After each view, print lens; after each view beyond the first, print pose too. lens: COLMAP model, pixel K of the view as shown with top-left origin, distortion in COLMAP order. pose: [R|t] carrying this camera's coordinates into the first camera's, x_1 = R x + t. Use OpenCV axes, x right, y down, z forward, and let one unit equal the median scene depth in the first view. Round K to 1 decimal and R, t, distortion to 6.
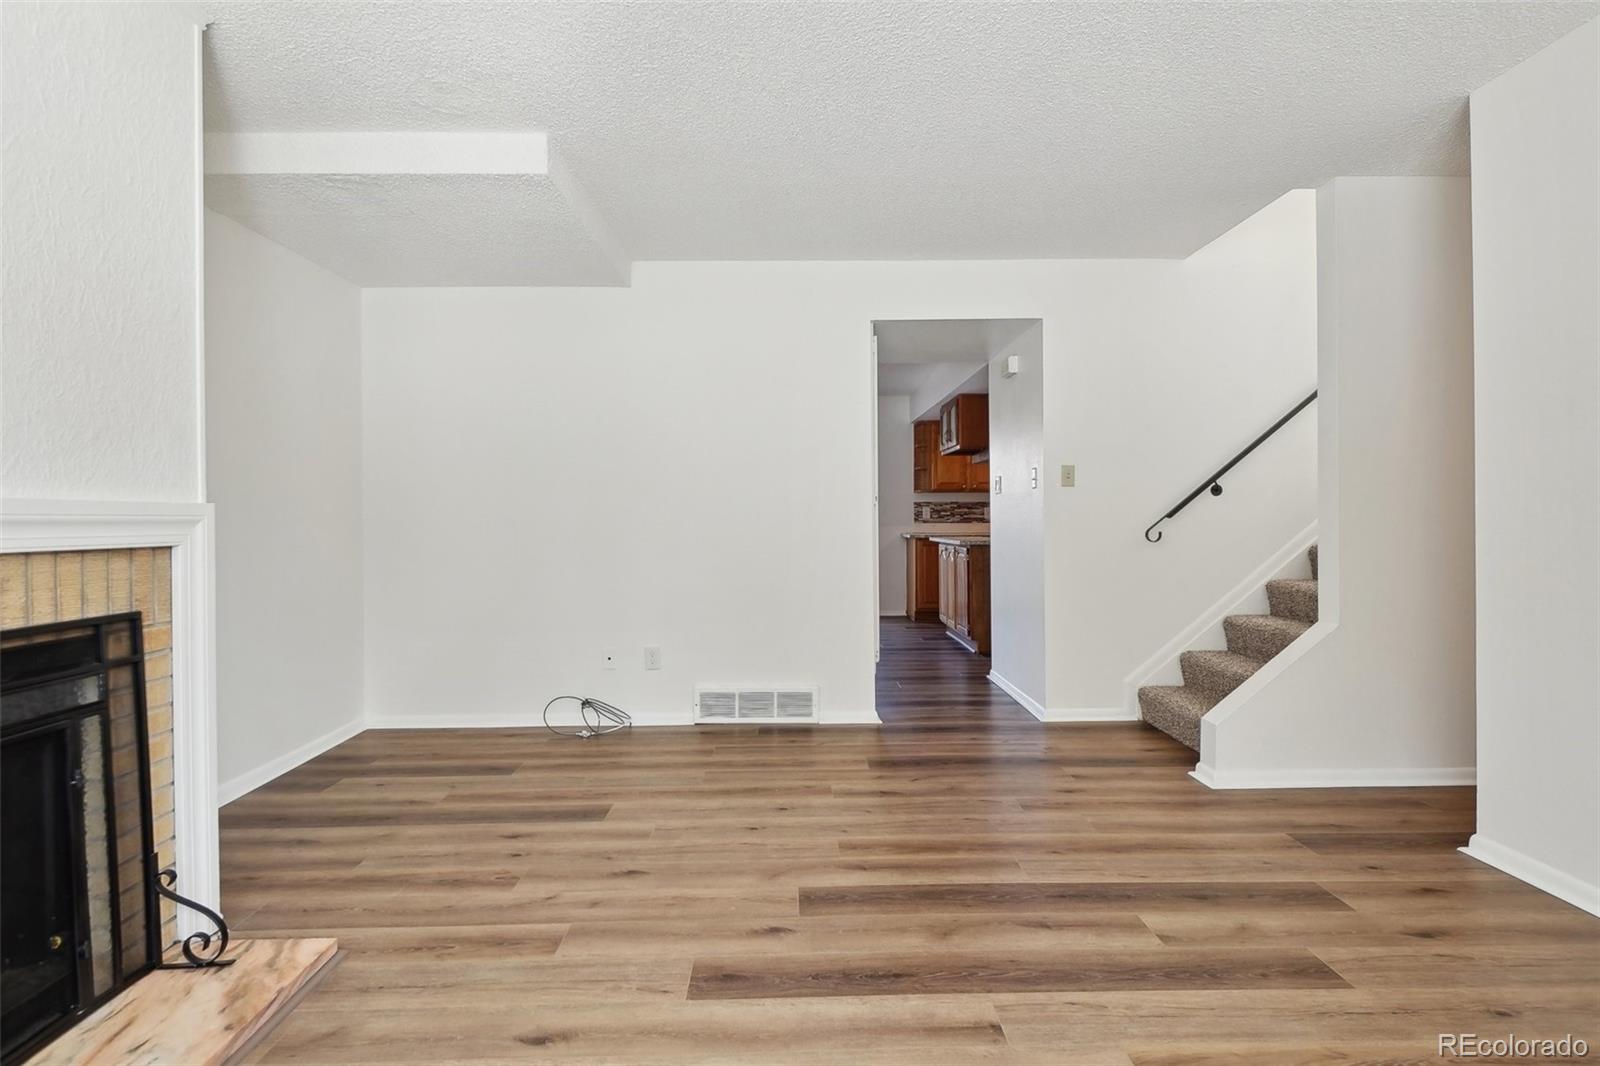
lens RADIAL K [[819.1, 0, 798.0], [0, 819.1, 518.4], [0, 0, 1]] dist [-0.001010, -0.002452]
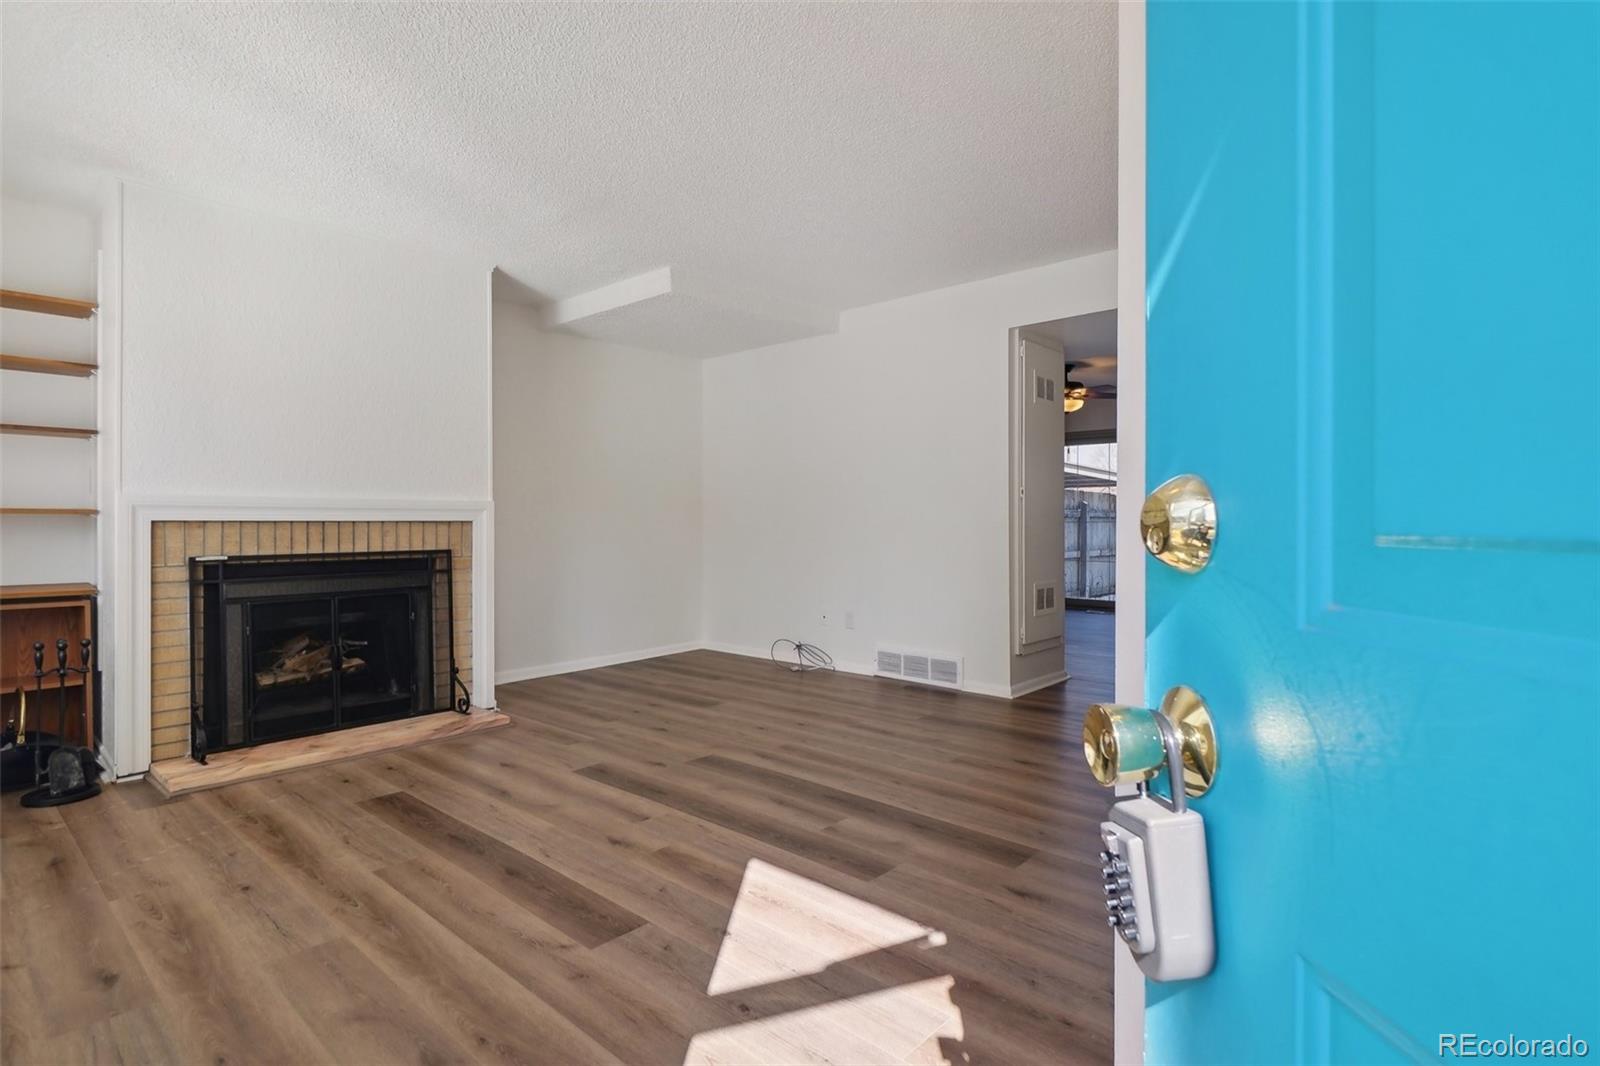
lens RADIAL K [[819.1, 0, 798.0], [0, 819.1, 518.4], [0, 0, 1]] dist [-0.001010, -0.002452]
pose [[0.730605, 0.006927, -0.682766, 1.109495], [-0.005877, 0.999975, 0.003856, 0.011582], [0.682775, 0.001196, 0.730627, 0.009276]]
